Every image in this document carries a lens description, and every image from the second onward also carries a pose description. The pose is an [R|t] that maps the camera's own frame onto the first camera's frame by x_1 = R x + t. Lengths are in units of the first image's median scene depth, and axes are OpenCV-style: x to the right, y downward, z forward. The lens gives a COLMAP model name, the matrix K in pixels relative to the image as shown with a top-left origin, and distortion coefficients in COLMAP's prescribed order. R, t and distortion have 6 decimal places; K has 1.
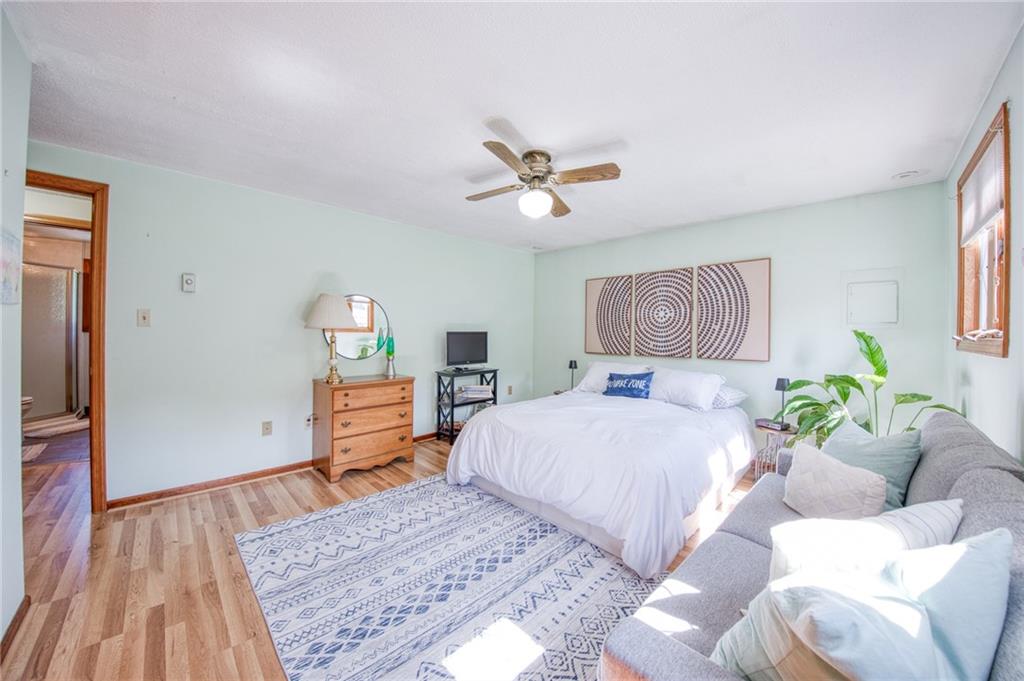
lens RADIAL K [[375.8, 0, 520.9], [0, 375.8, 331.6], [0, 0, 1]] dist [0.000536, -0.000284]
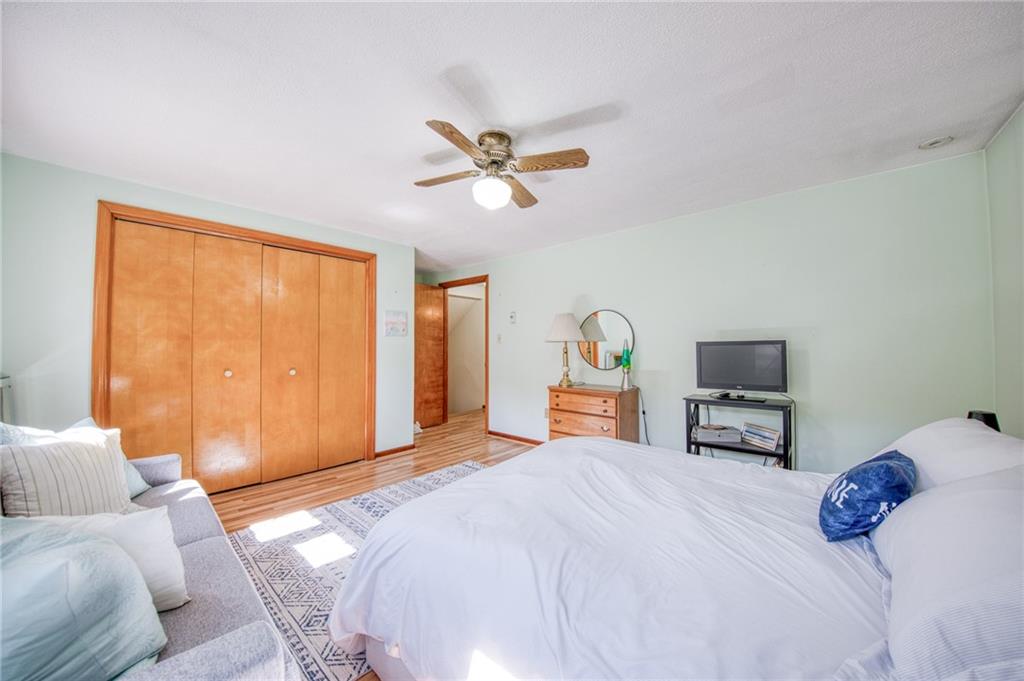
lens RADIAL K [[365.6, 0, 509.6], [0, 365.6, 345.6], [0, 0, 1]] dist [-0.000048, -0.000167]
pose [[0.075383, -0.019878, -0.996956, 0.892097], [-0.003339, 0.999791, -0.020187, 0.039227], [0.997149, 0.004851, 0.075301, 0.984432]]
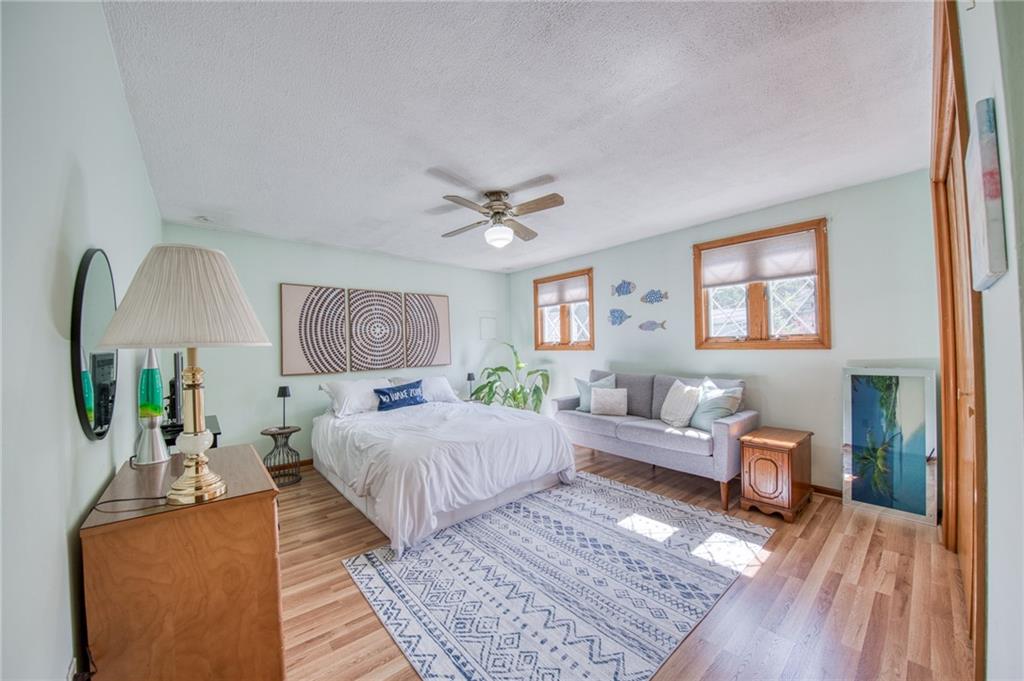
lens RADIAL K [[372.3, 0, 512.0], [0, 372.3, 340.5], [0, 0, 1]] dist [0.024143, -0.000035]
pose [[0.057047, 0.003152, 0.998367, -1.120624], [0.022786, 0.999730, -0.004458, -0.005920], [-0.998111, 0.023004, 0.056960, 0.909808]]
